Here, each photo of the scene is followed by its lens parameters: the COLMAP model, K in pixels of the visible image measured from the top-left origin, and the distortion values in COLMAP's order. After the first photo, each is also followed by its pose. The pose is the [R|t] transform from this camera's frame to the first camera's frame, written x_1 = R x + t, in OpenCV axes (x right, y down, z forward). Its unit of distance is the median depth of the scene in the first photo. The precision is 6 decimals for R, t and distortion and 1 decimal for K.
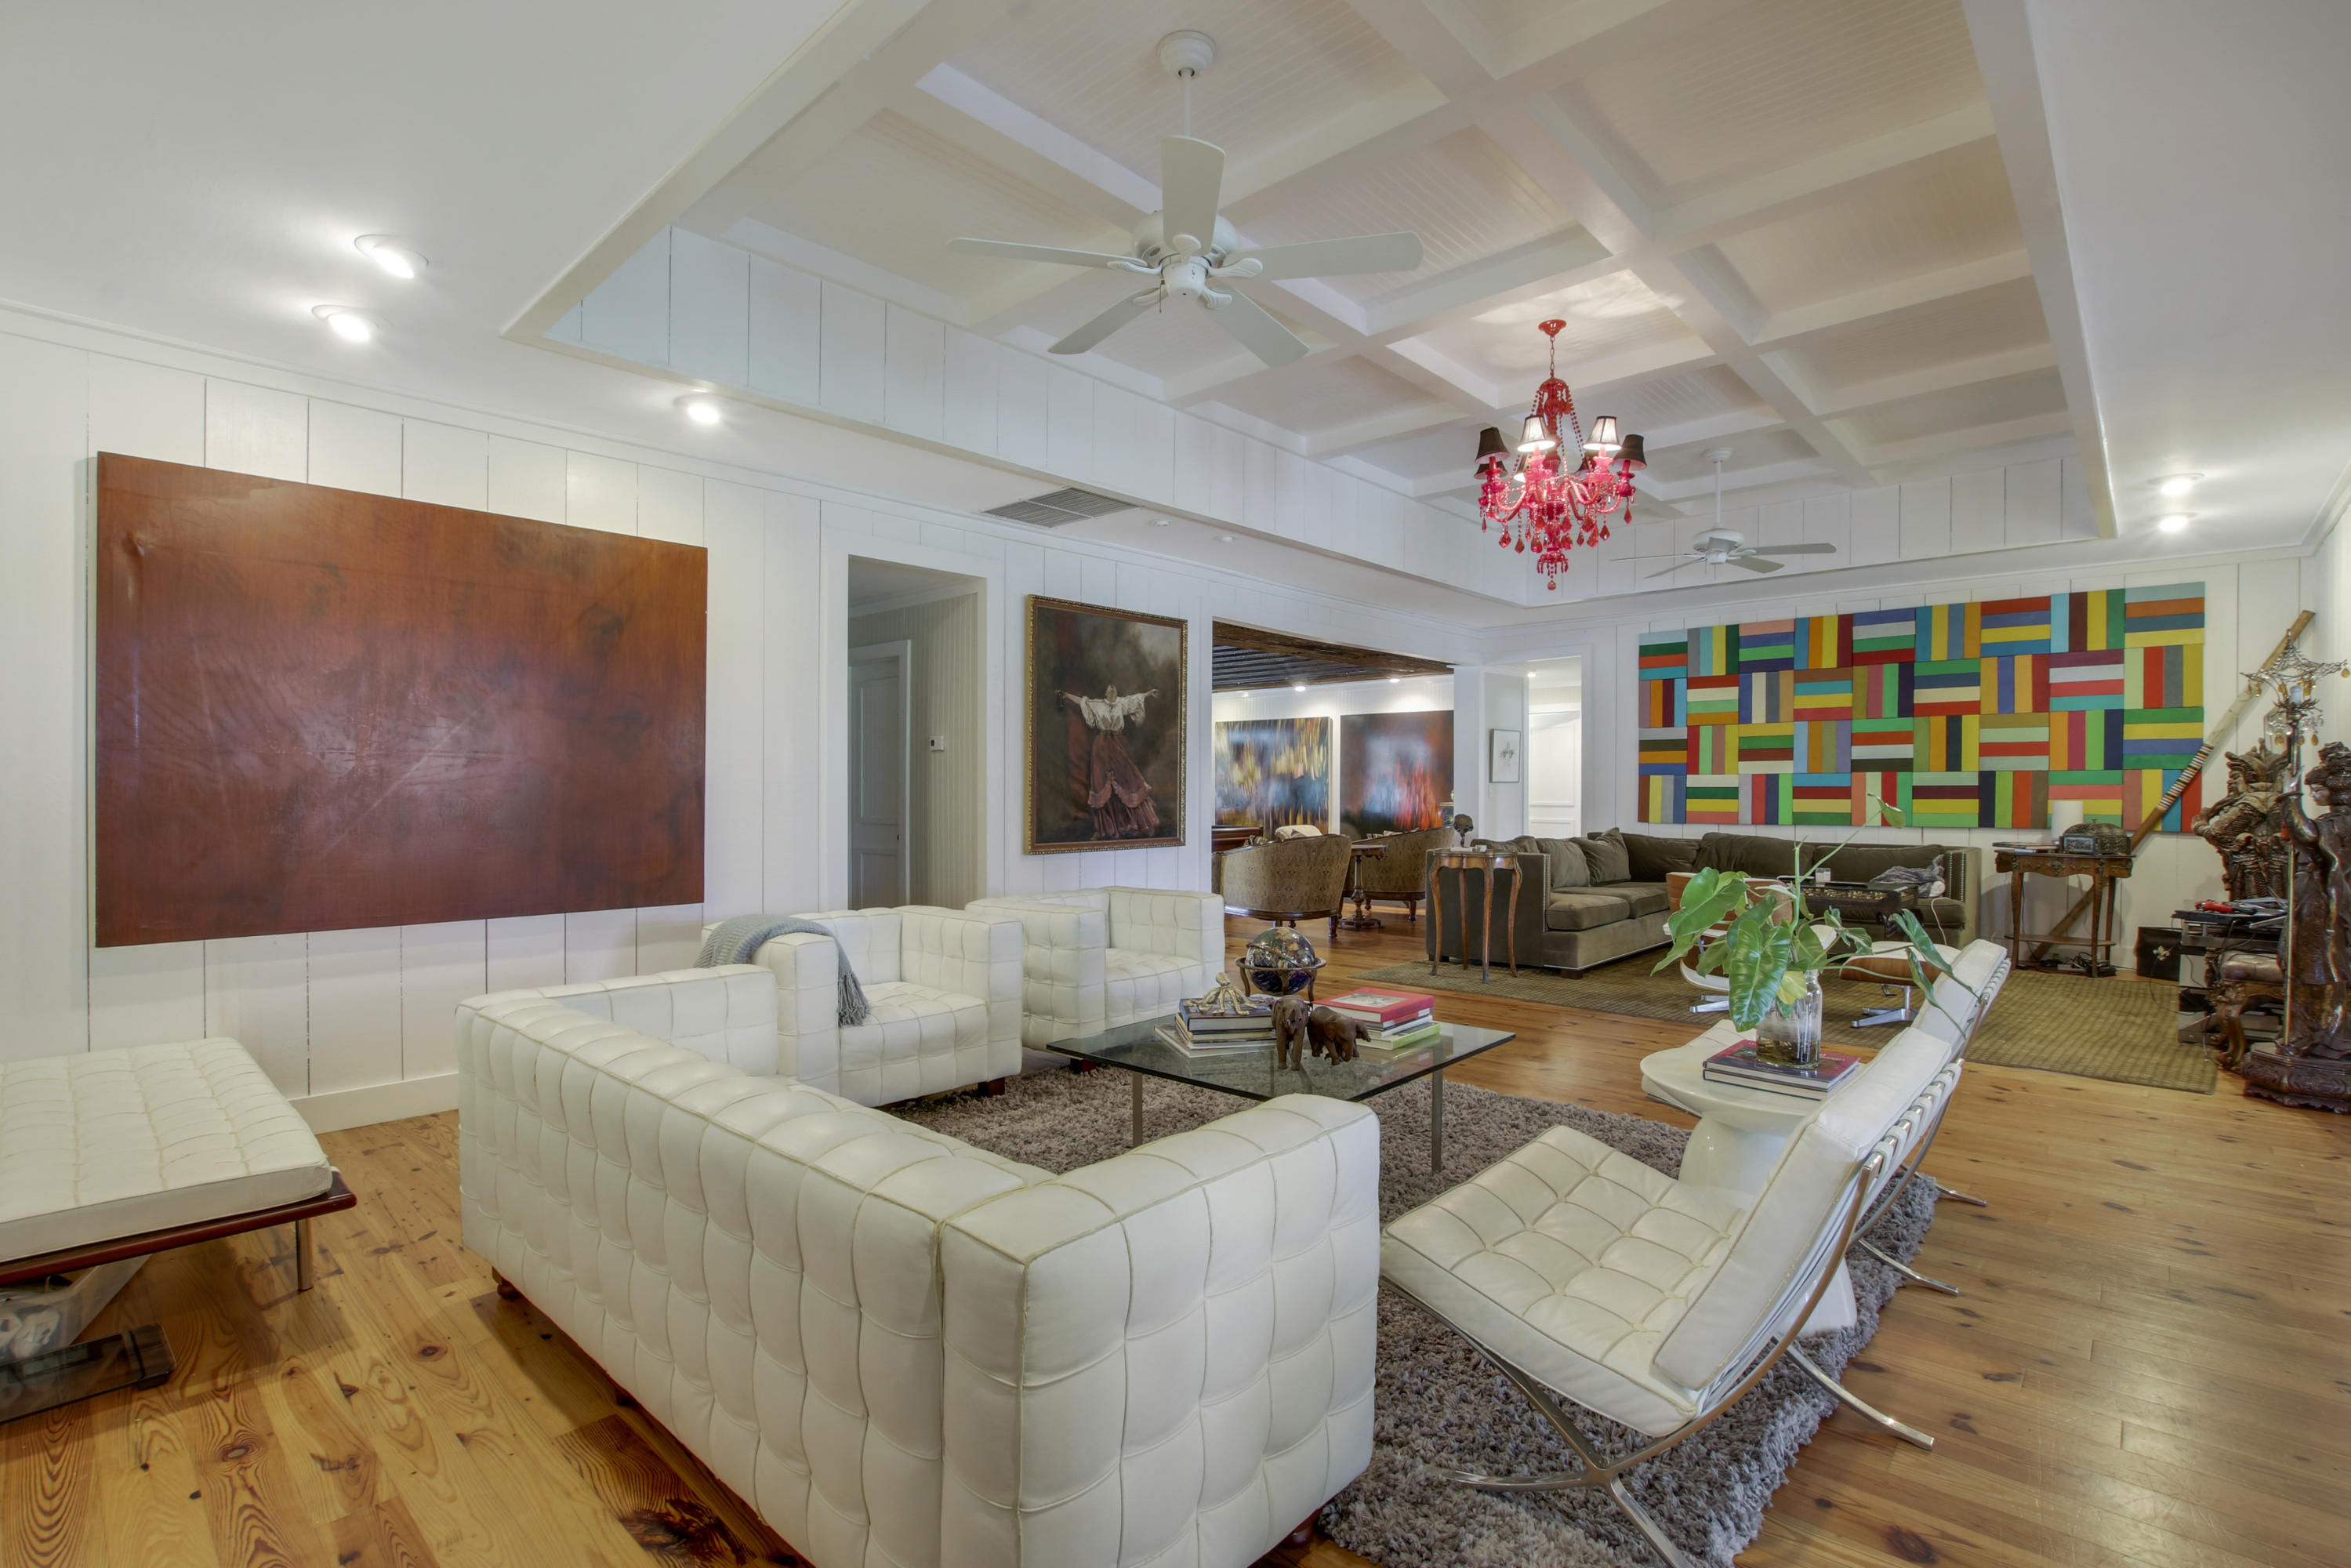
lens RADIAL K [[1108.4, 0, 1182.1], [0, 1108.4, 758.3], [0, 0, 1]] dist [-0.002862, -0.001098]
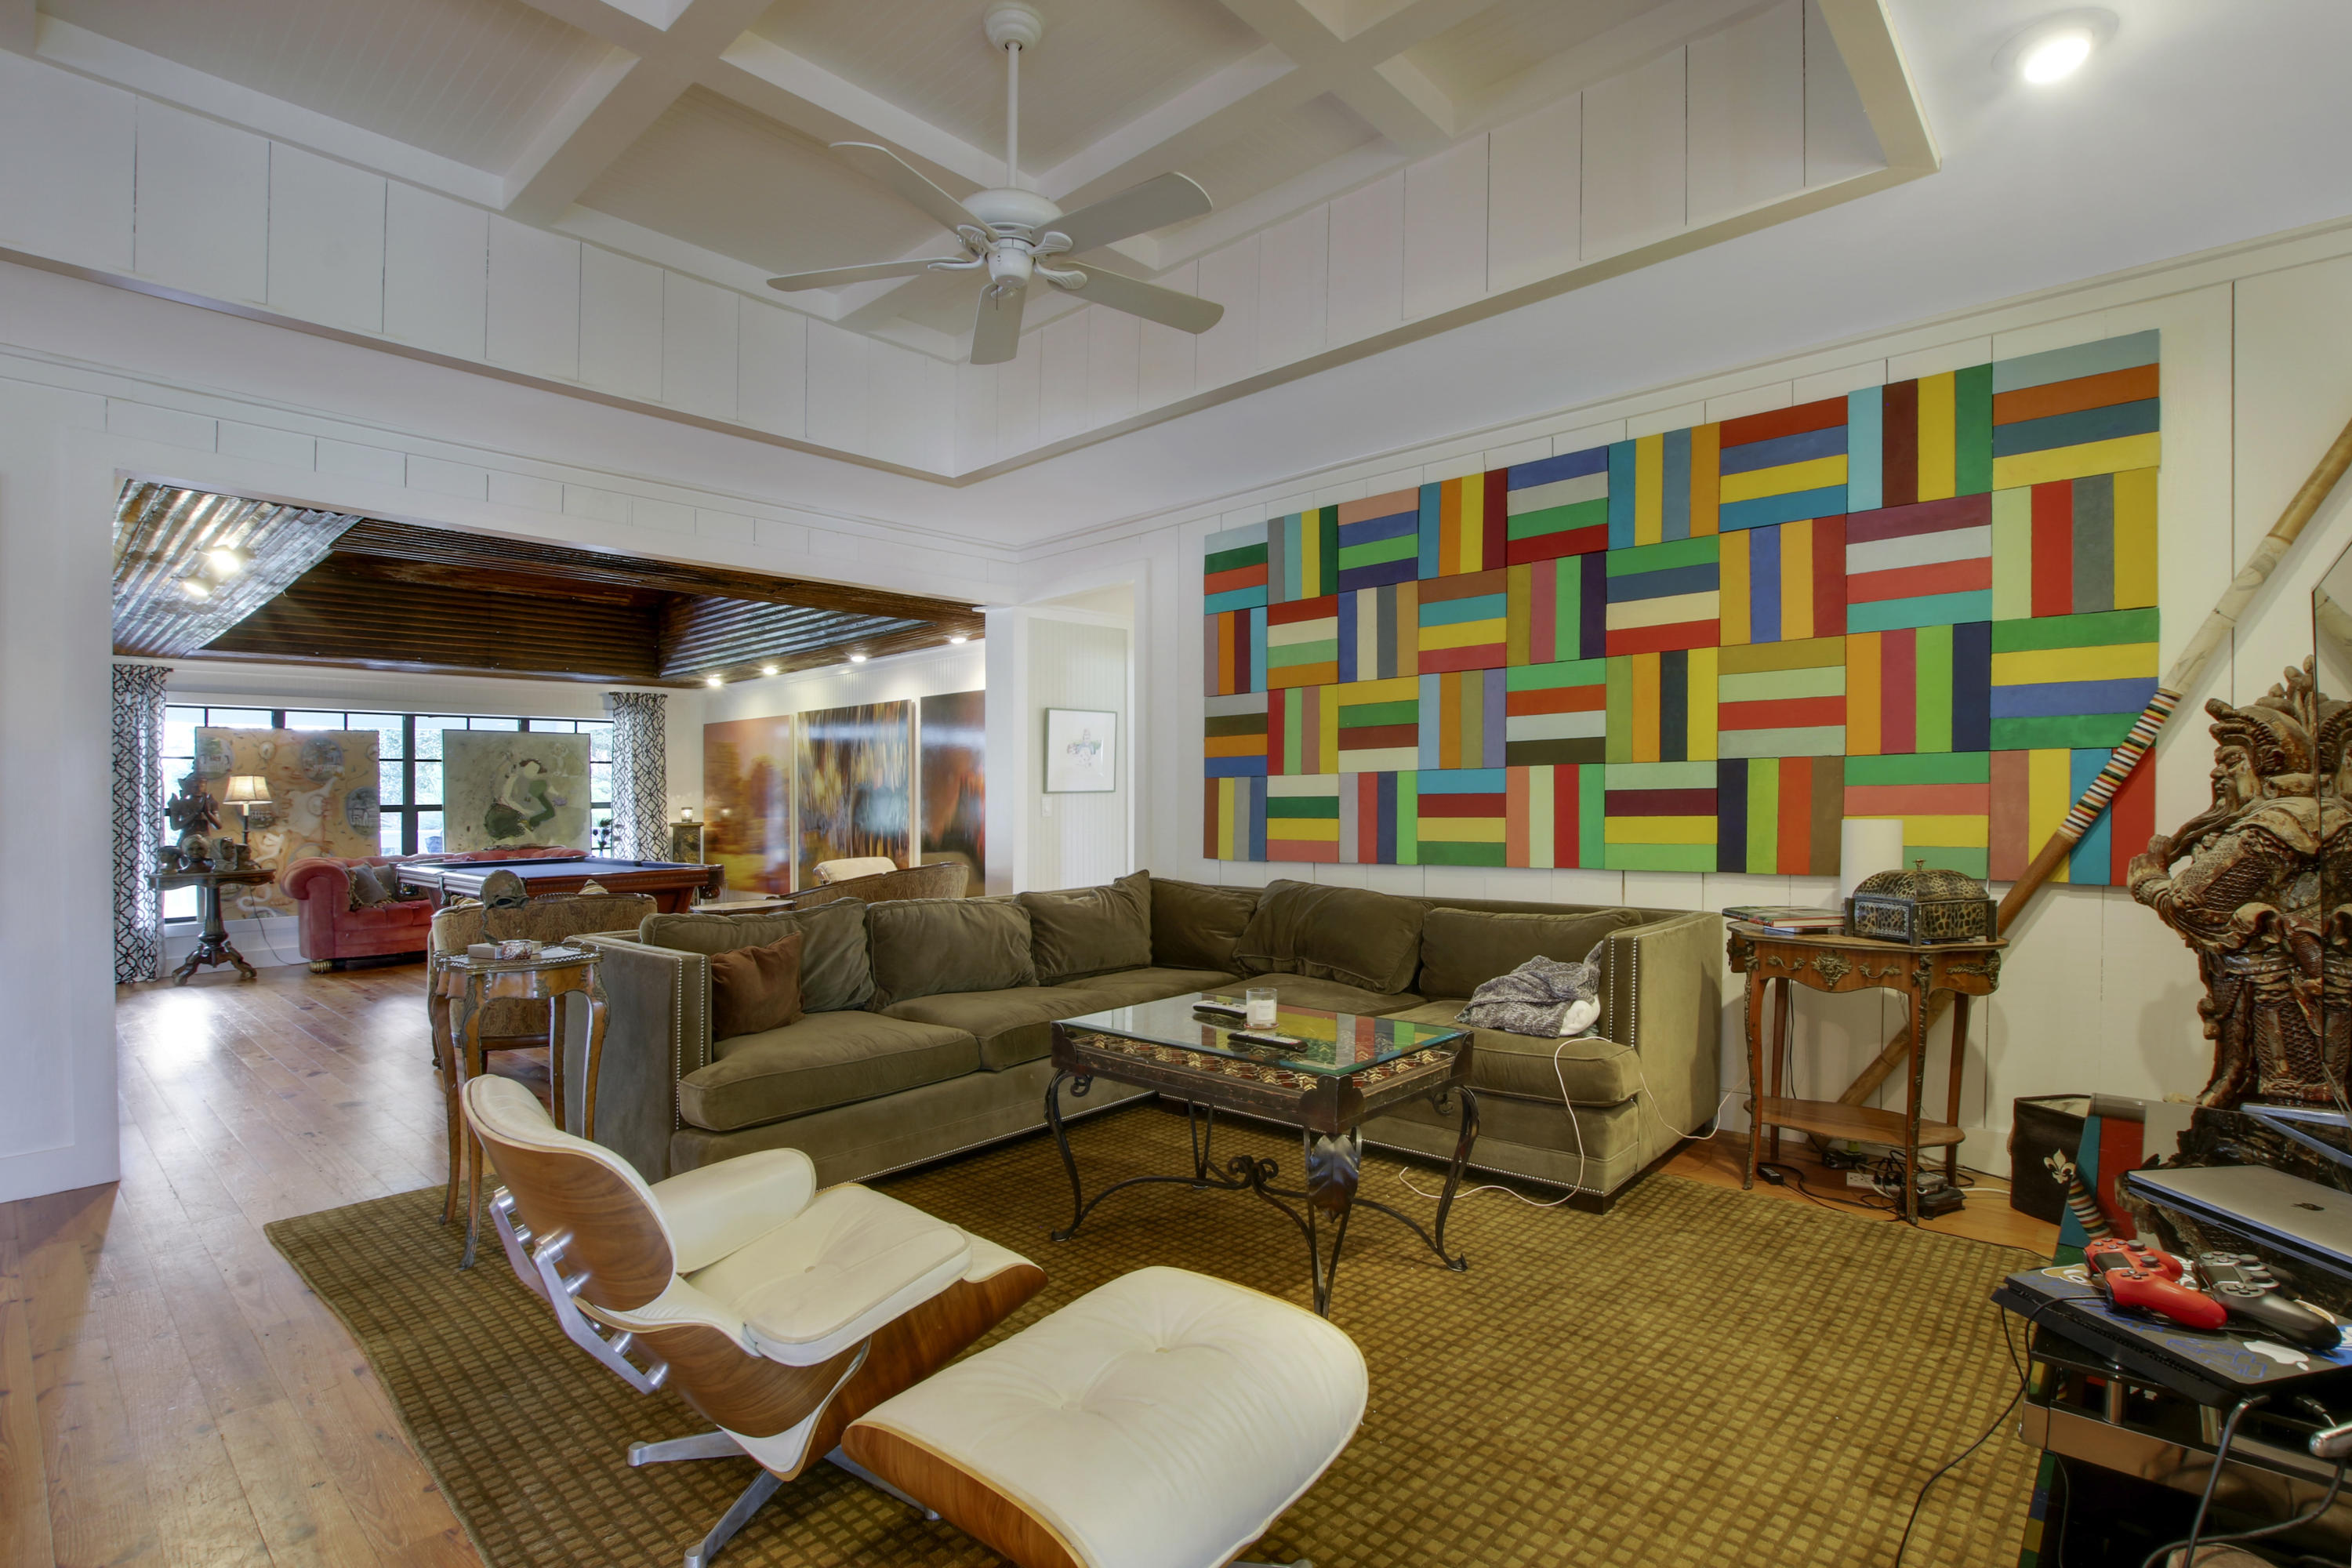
lens RADIAL K [[1108.8, 0, 1176.0], [0, 1108.8, 784.0], [0, 0, 1]] dist [-0.005718, -0.000017]
pose [[0.999890, -0.014751, 0.001457, 0.474913], [0.014728, 0.999780, 0.014912, 0.011447], [-0.001676, -0.014888, 0.999888, 0.499976]]
